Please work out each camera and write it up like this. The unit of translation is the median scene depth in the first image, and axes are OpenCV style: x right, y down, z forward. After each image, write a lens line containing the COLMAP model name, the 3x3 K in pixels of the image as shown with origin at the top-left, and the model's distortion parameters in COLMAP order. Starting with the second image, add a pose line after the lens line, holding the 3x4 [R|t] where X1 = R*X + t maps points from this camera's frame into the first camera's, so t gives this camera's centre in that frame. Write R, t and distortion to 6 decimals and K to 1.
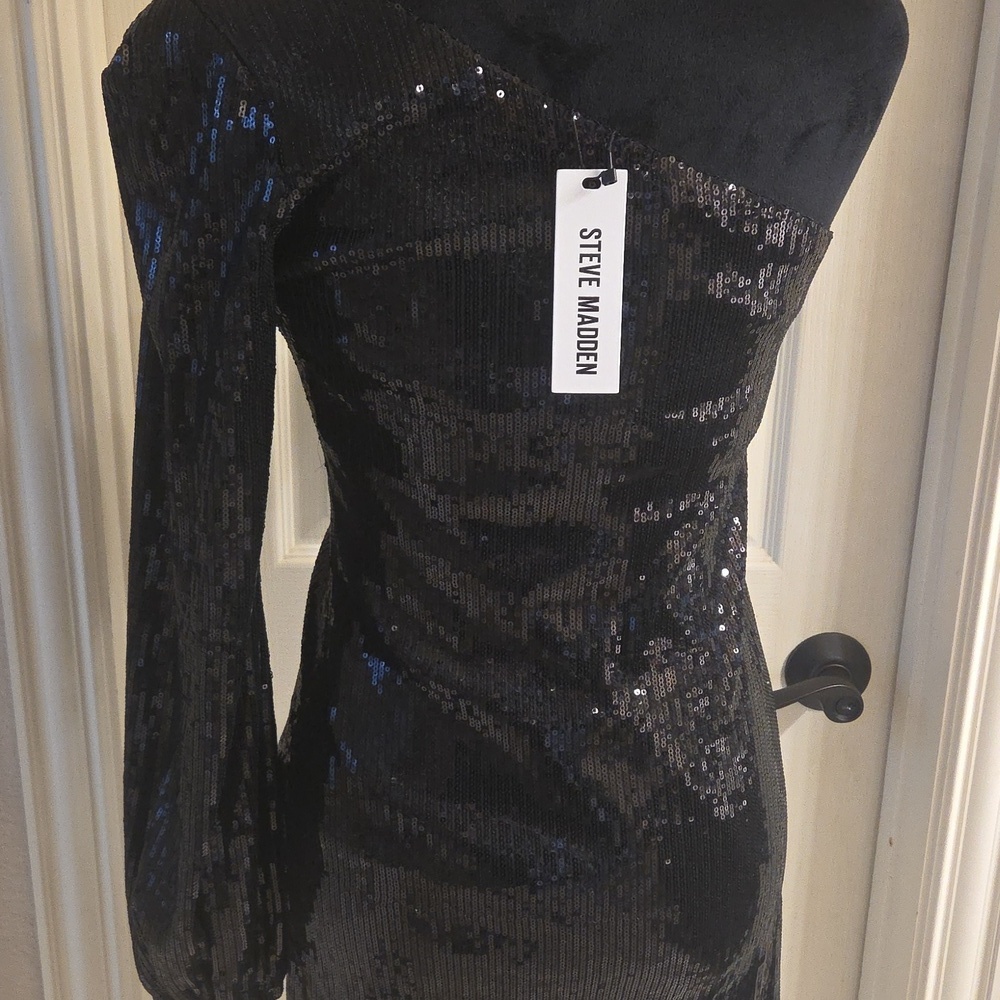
lens RADIAL K [[1384.6, 0, 433.1], [0, 1384.6, 502.0], [0, 0, 1]] dist [0.045265, -0.045424]
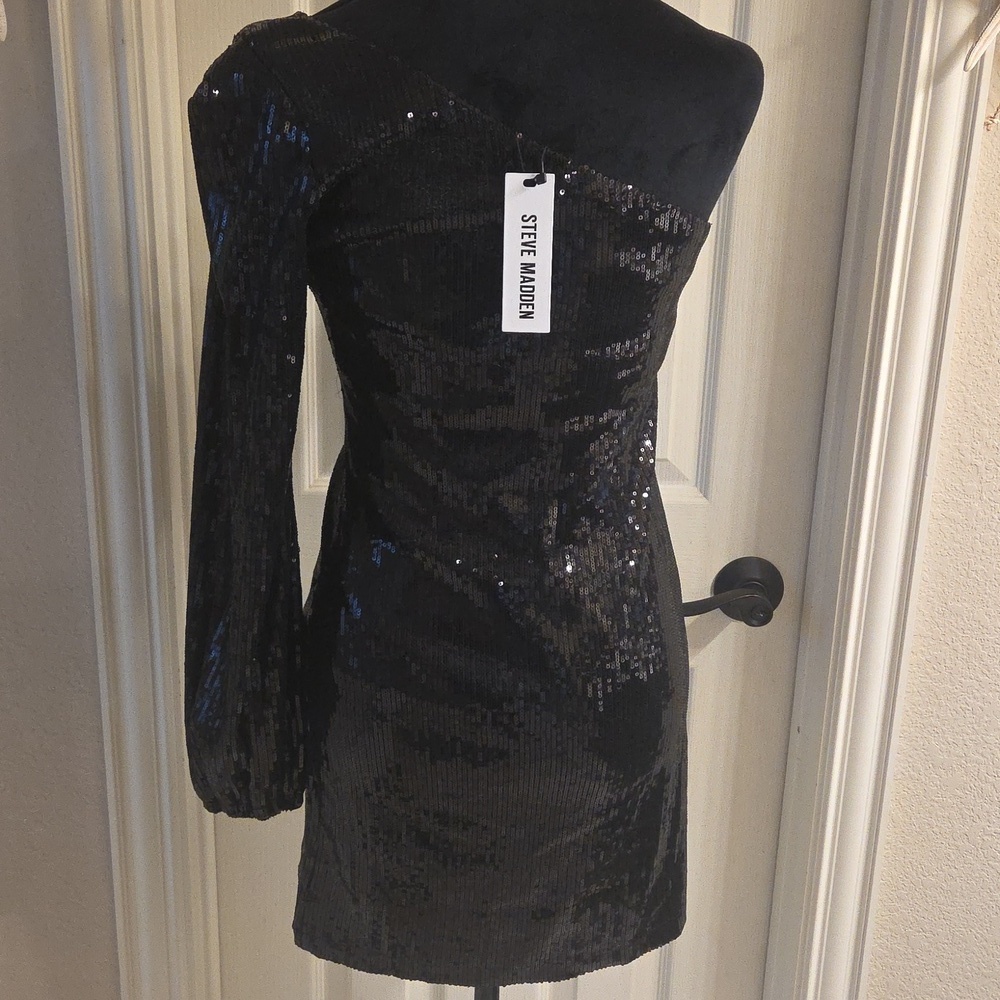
lens RADIAL K [[1457.2, 0, 449.4], [0, 1457.2, 527.2], [0, 0, 1]] dist [0.031398, 0.025651]
pose [[0.999782, 0.017837, -0.010897, 0.049602], [-0.017906, 0.999820, -0.006259, 0.124583], [0.010783, 0.006452, 0.999921, -0.460814]]
